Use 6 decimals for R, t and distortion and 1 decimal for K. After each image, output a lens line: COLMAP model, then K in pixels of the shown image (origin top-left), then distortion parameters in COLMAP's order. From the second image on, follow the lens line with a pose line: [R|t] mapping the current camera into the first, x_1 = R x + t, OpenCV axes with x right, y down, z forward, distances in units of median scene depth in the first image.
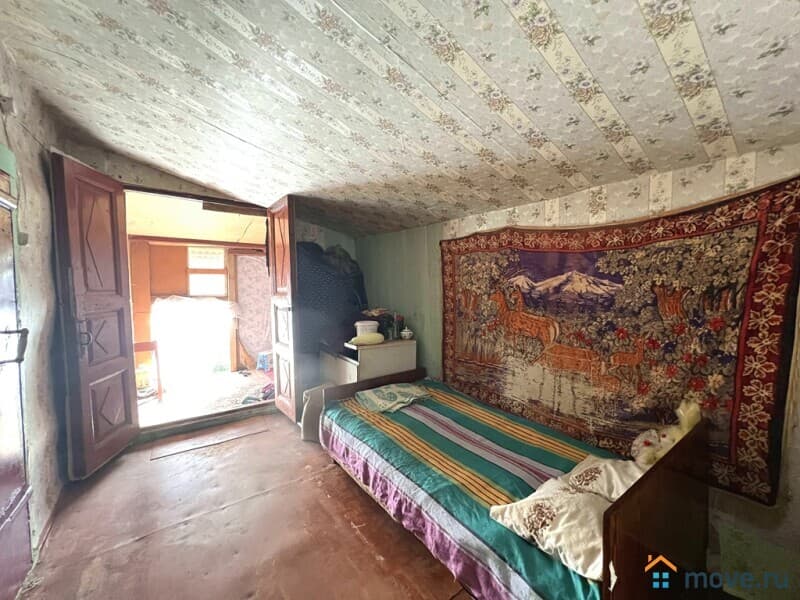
lens RADIAL K [[319.9, 0, 398.3], [0, 319.9, 299.0], [0, 0, 1]] dist [-0.002655, 0.000280]
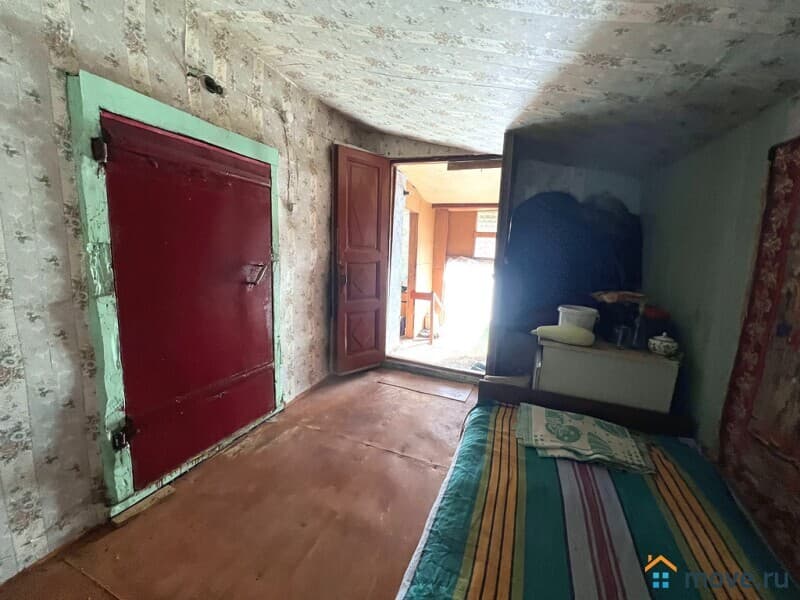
lens RADIAL K [[319.9, 0, 398.3], [0, 319.9, 299.0], [0, 0, 1]] dist [-0.002655, 0.000280]
pose [[0.515373, 0.162785, -0.841363, 0.258051], [-0.080168, 0.986645, 0.141788, -0.008227], [0.853208, -0.005623, 0.521540, 0.370173]]
